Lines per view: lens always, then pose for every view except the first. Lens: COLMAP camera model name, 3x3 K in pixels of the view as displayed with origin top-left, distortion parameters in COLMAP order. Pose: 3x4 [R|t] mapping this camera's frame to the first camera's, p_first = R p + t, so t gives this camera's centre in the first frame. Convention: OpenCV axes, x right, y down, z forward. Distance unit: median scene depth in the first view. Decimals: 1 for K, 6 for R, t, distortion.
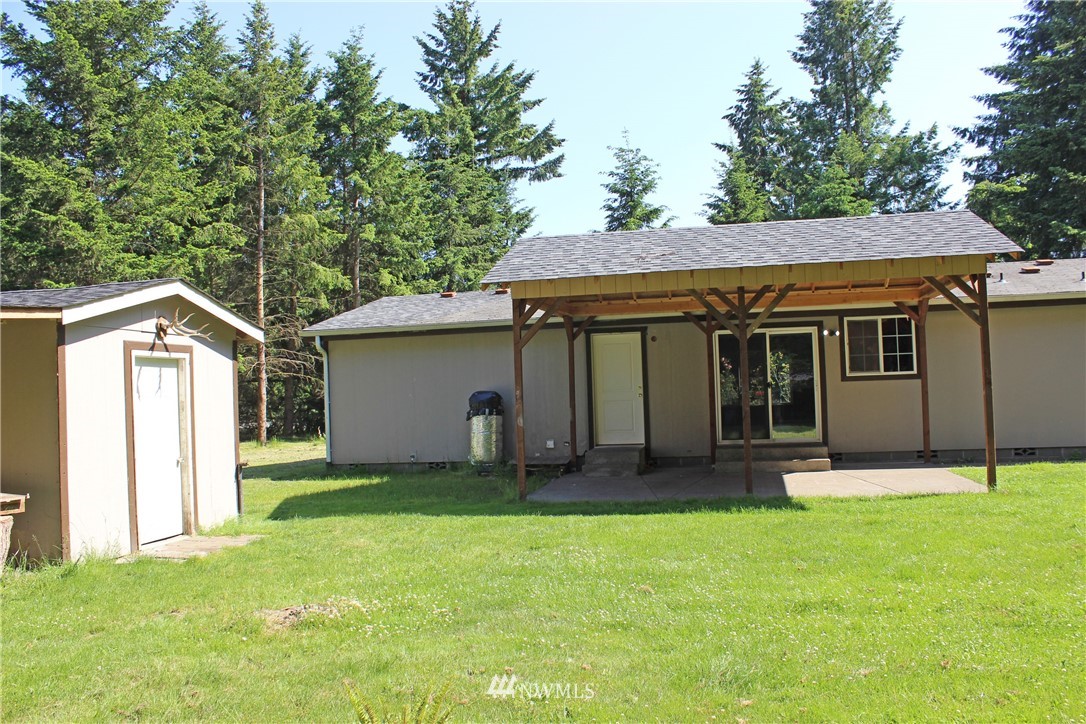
lens RADIAL K [[899.7, 0, 540.9], [0, 899.7, 372.0], [0, 0, 1]] dist [-0.158038, 0.129253]
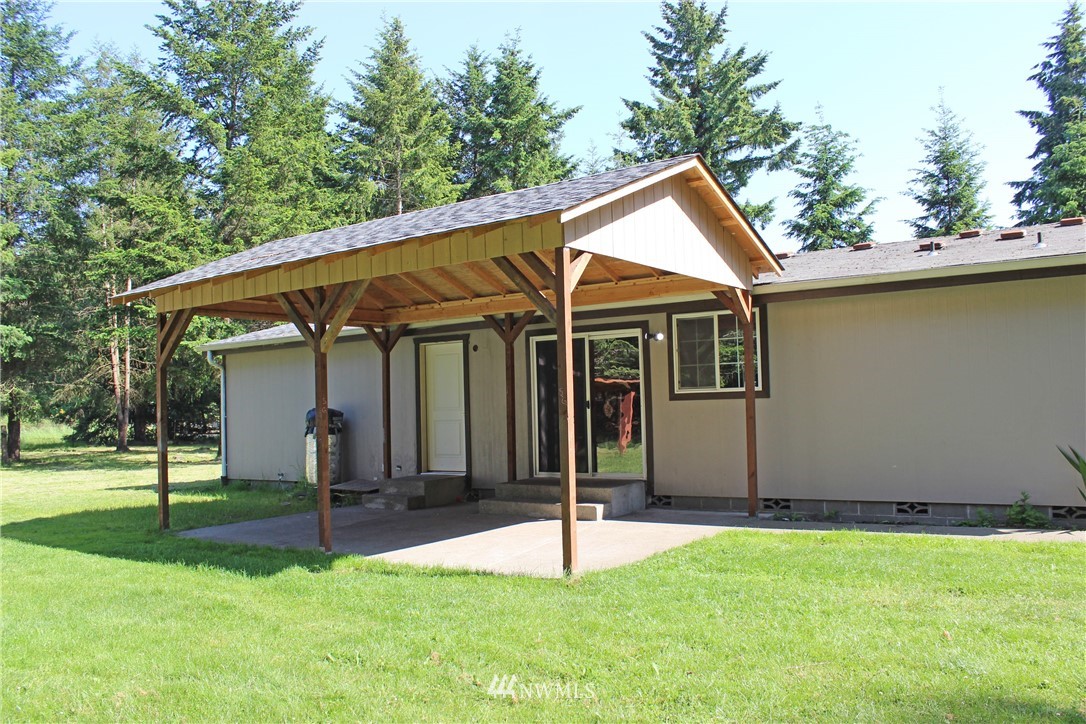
lens RADIAL K [[899.7, 0, 540.9], [0, 899.7, 372.0], [0, 0, 1]] dist [-0.158038, 0.129253]
pose [[0.922360, -0.007172, -0.386264, 0.179501], [0.006360, 0.999974, -0.003382, -0.003980], [0.386278, 0.000663, 0.922382, 0.085905]]
